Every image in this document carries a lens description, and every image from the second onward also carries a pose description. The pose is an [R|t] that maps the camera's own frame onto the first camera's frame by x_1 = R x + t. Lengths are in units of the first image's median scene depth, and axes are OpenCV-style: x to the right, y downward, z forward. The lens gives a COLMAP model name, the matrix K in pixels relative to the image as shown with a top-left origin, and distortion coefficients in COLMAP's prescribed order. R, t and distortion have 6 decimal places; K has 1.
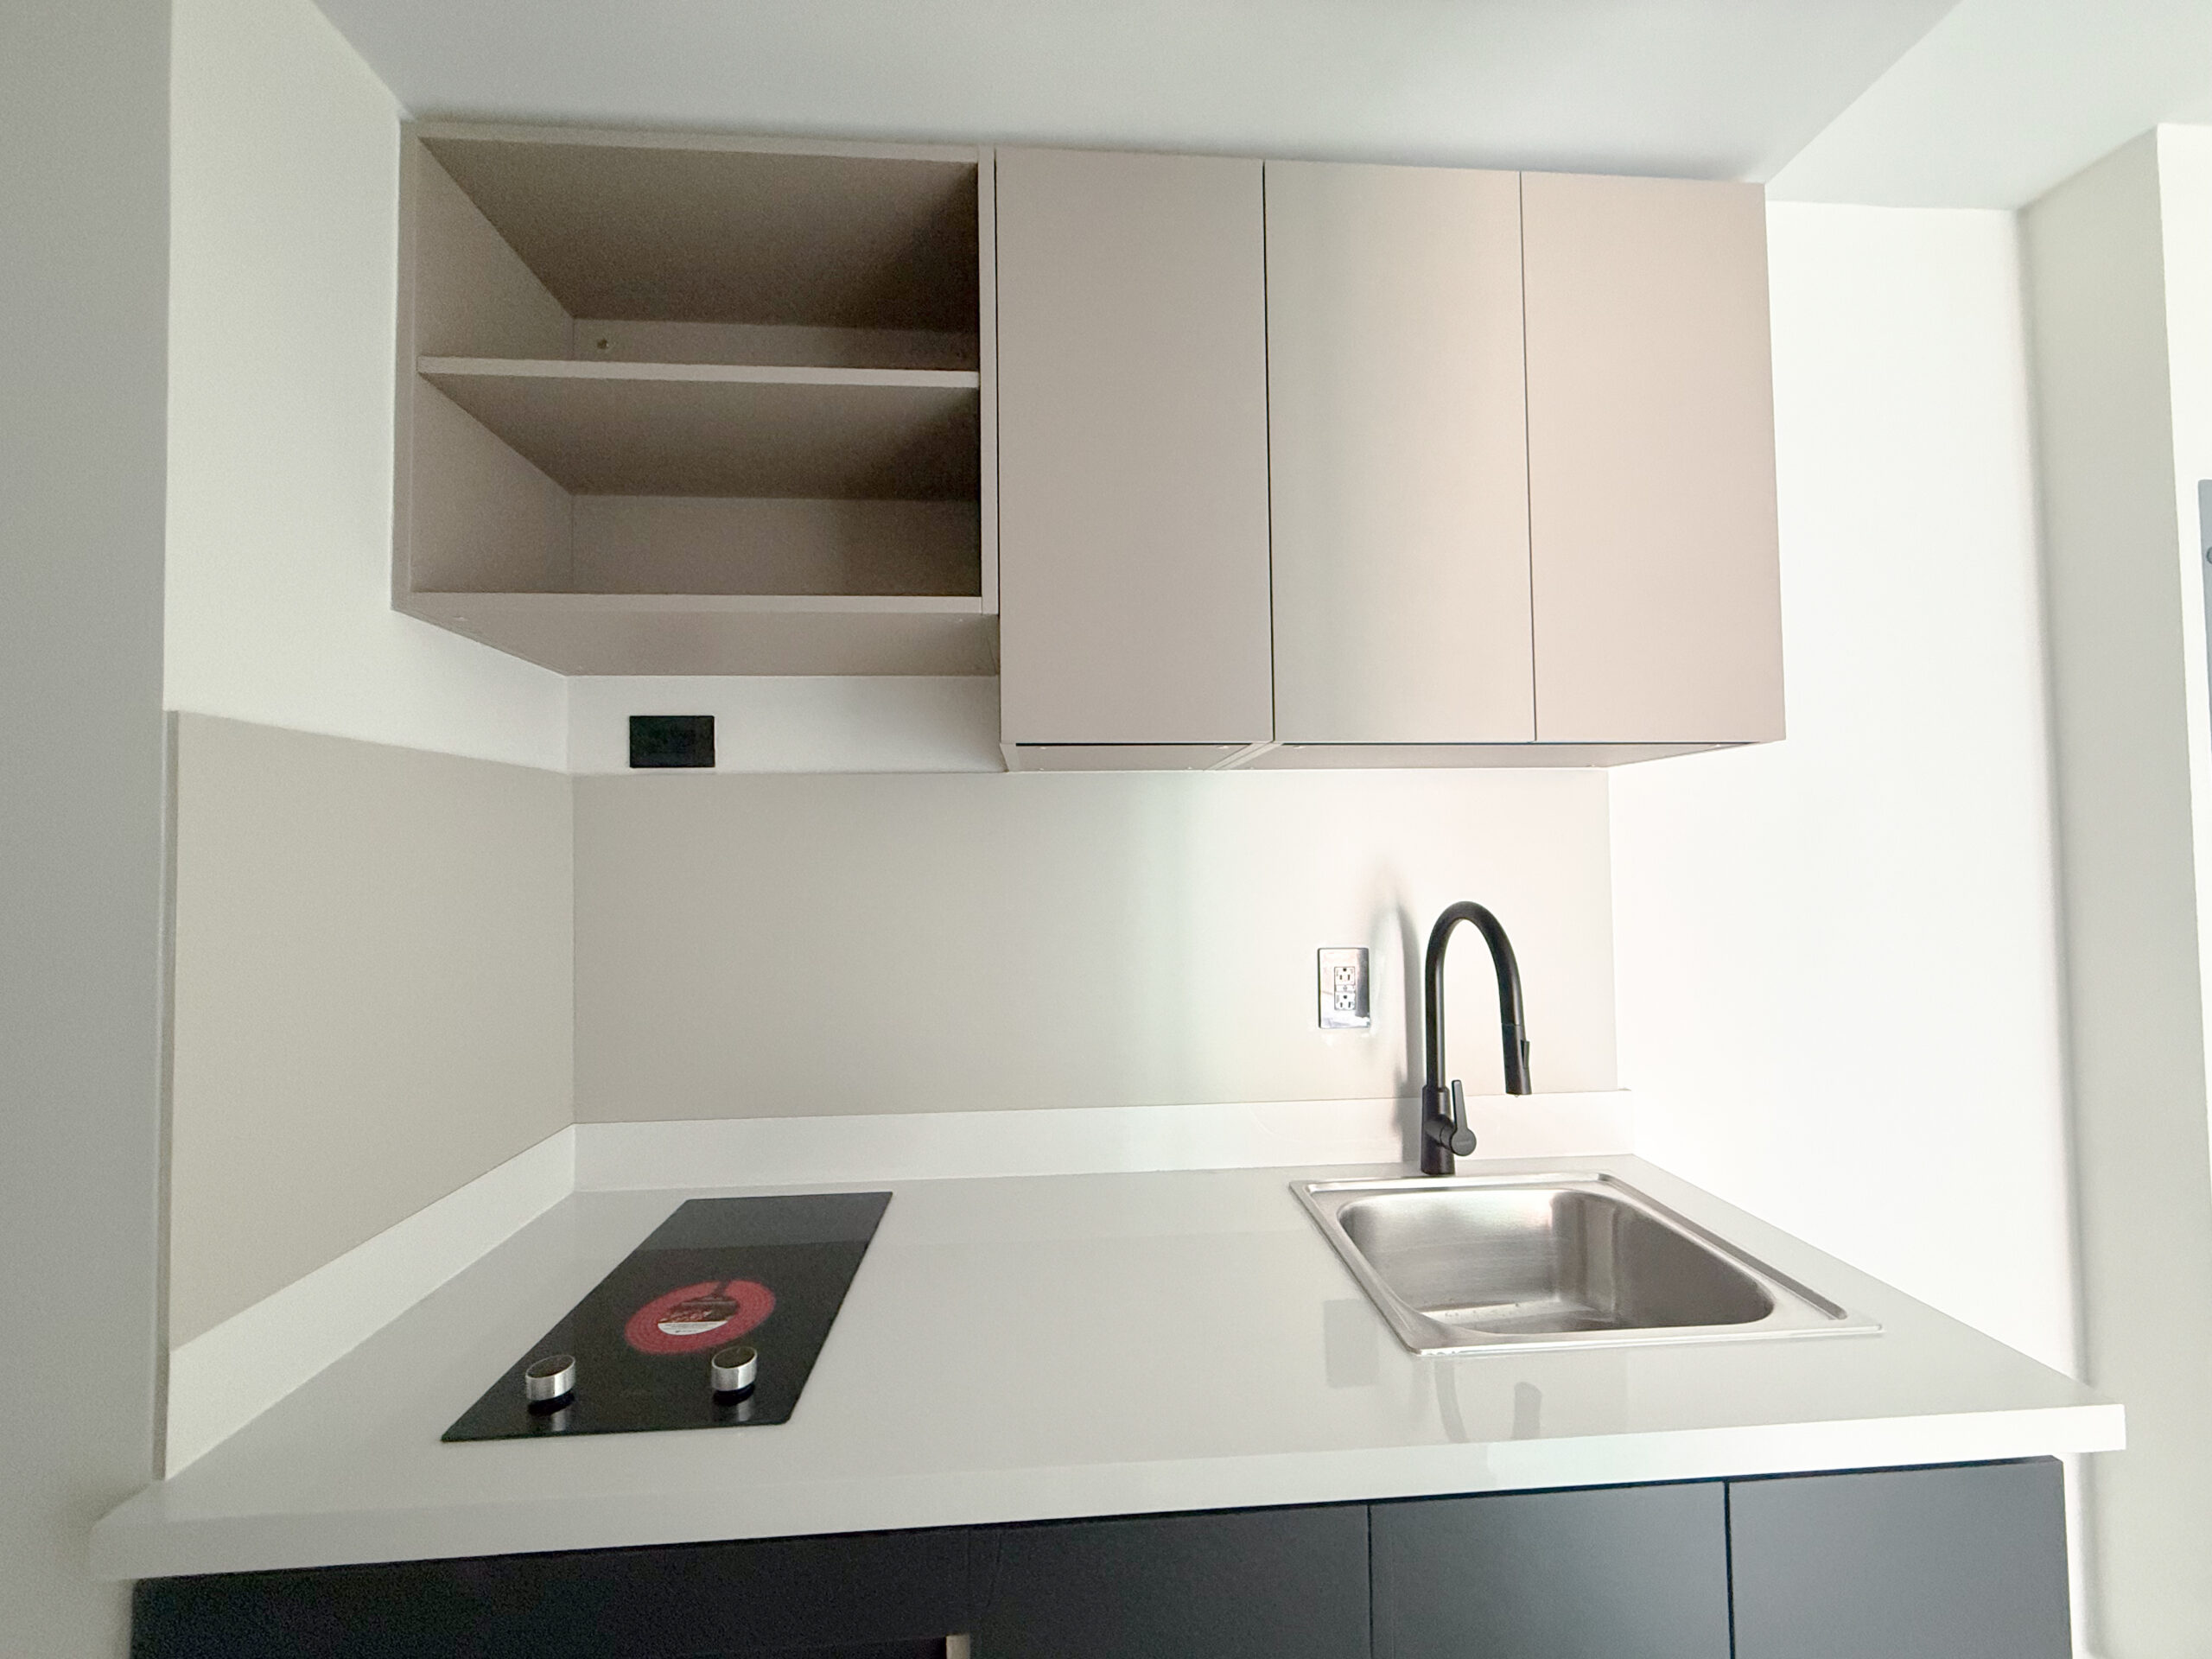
lens RADIAL K [[876.0, 0, 1103.0], [0, 876.0, 826.2], [0, 0, 1]] dist [0.000092, -0.000158]
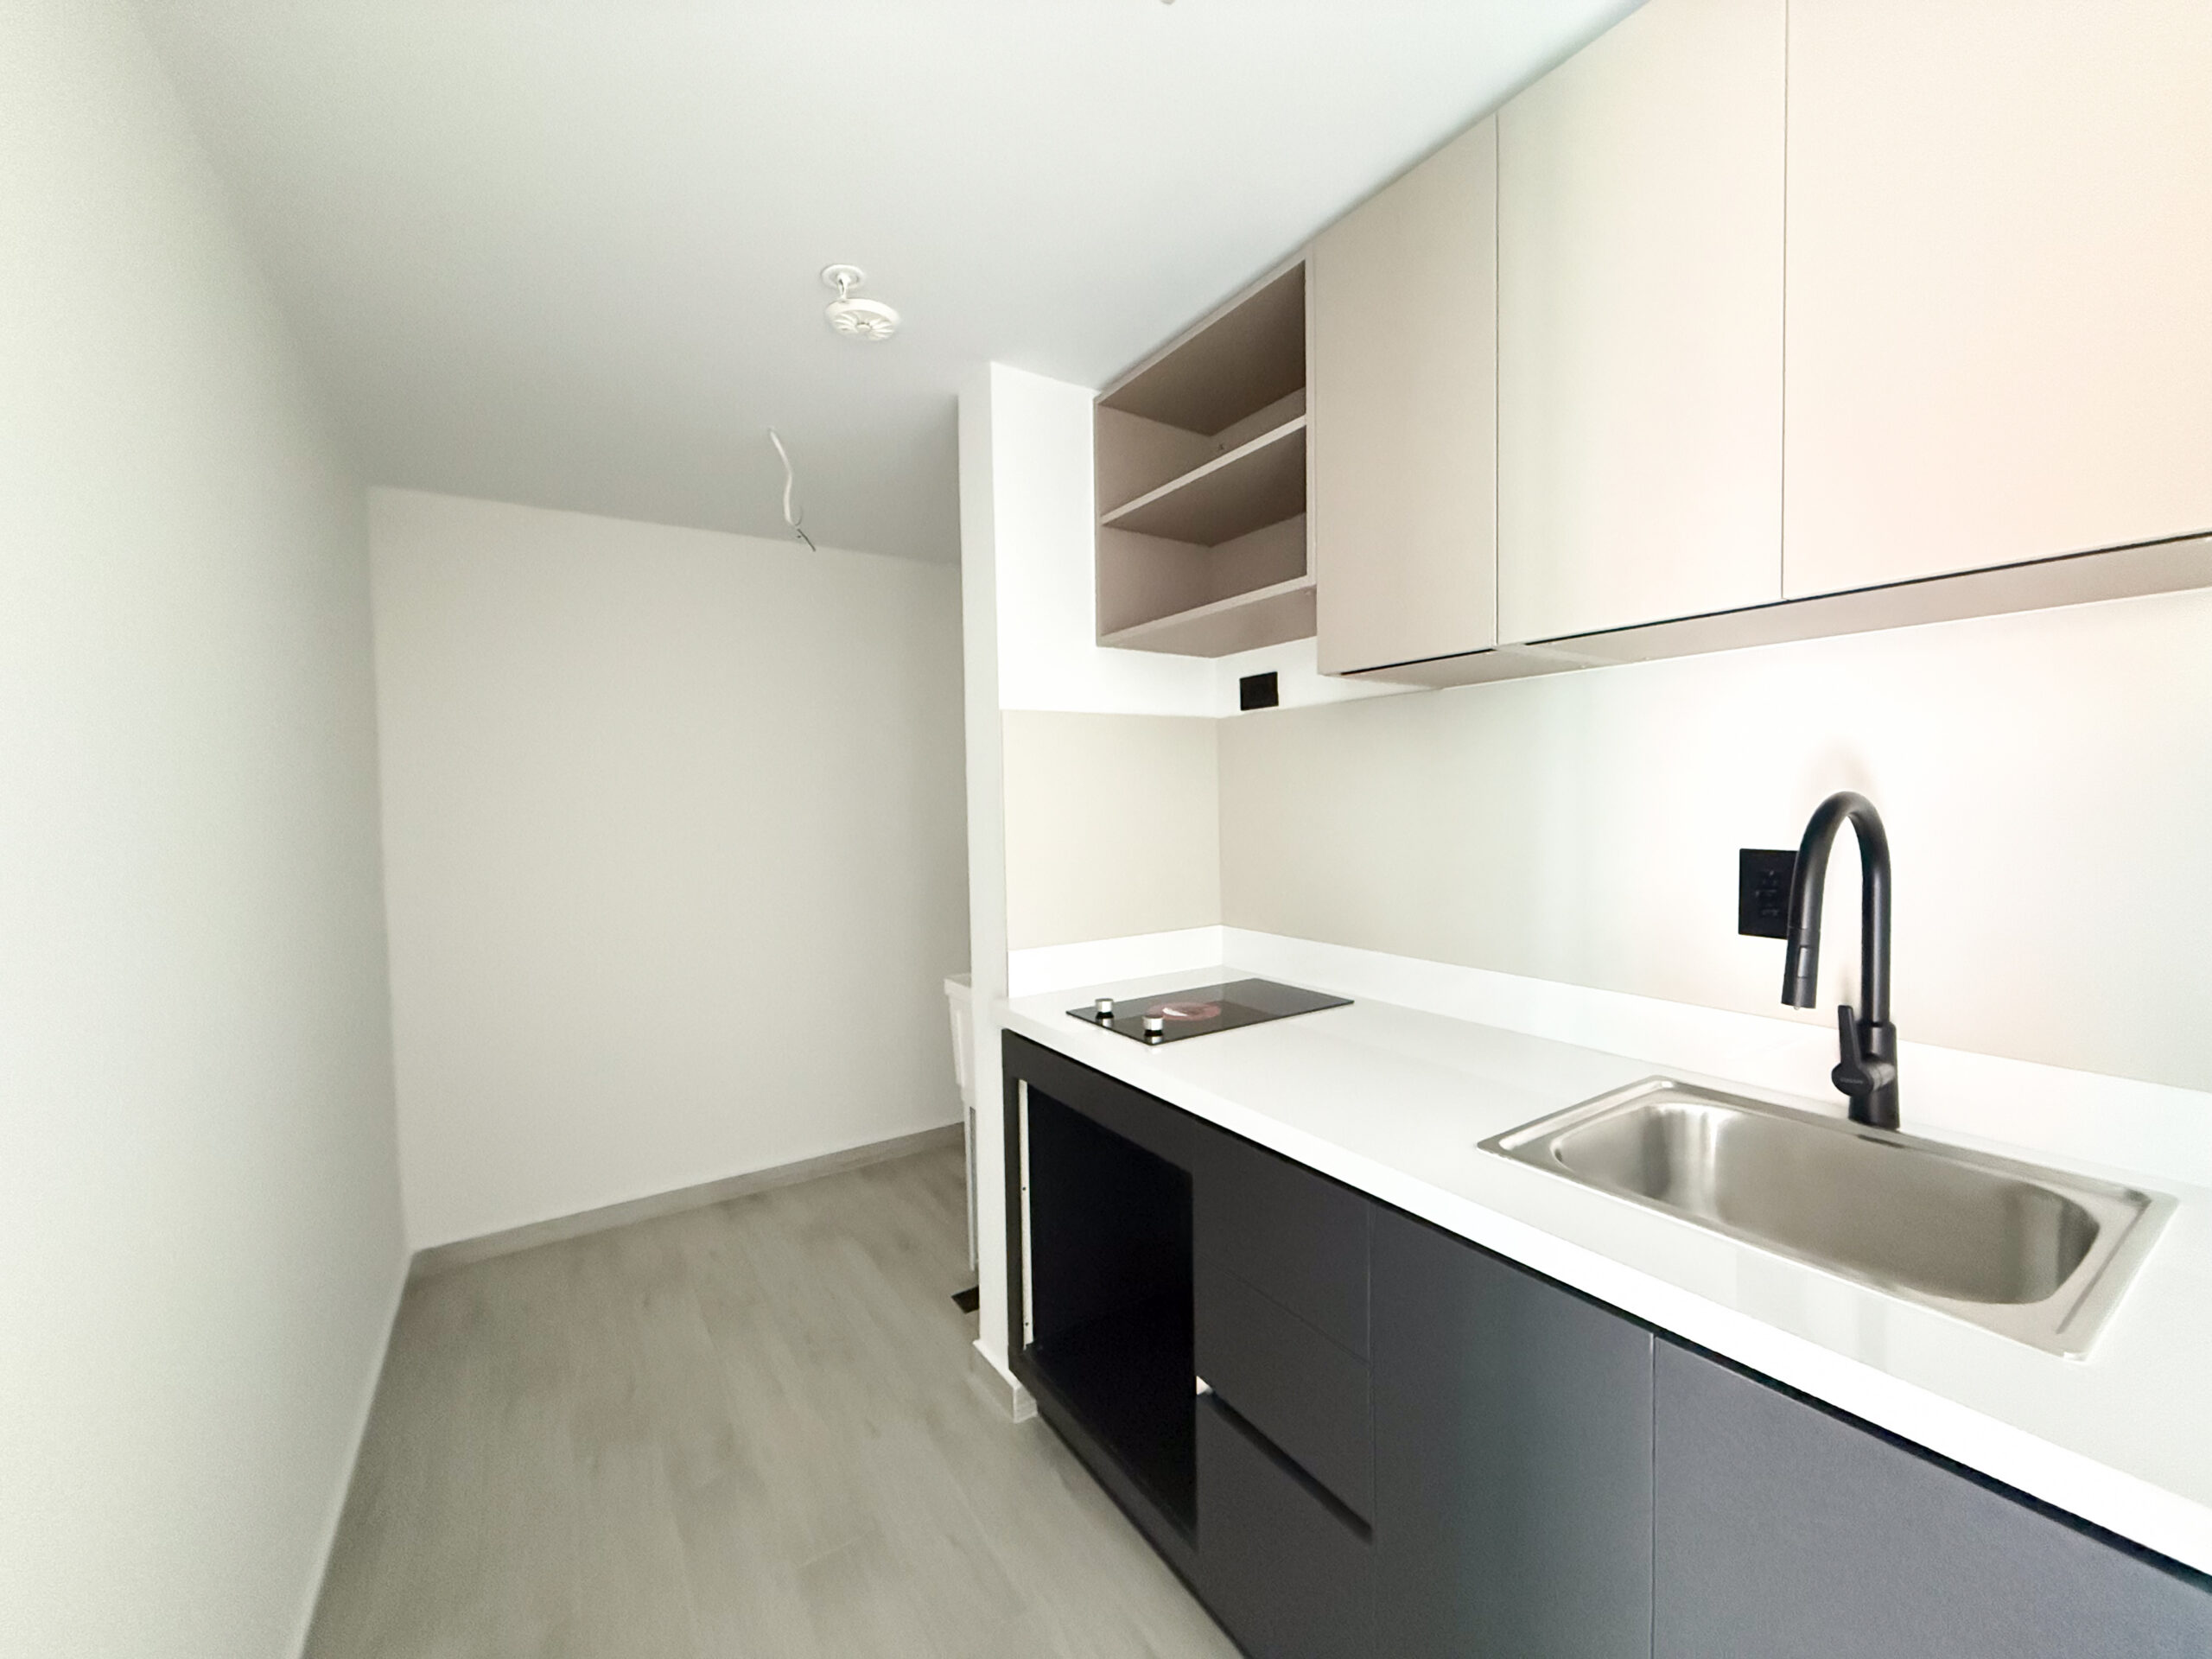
lens RADIAL K [[876.0, 0, 1103.0], [0, 876.0, 826.2], [0, 0, 1]] dist [0.000092, -0.000158]
pose [[0.492260, 0.032218, -0.869852, 0.927789], [0.039485, 0.997460, 0.059289, 0.049284], [0.869552, -0.063532, 0.489737, -0.023521]]
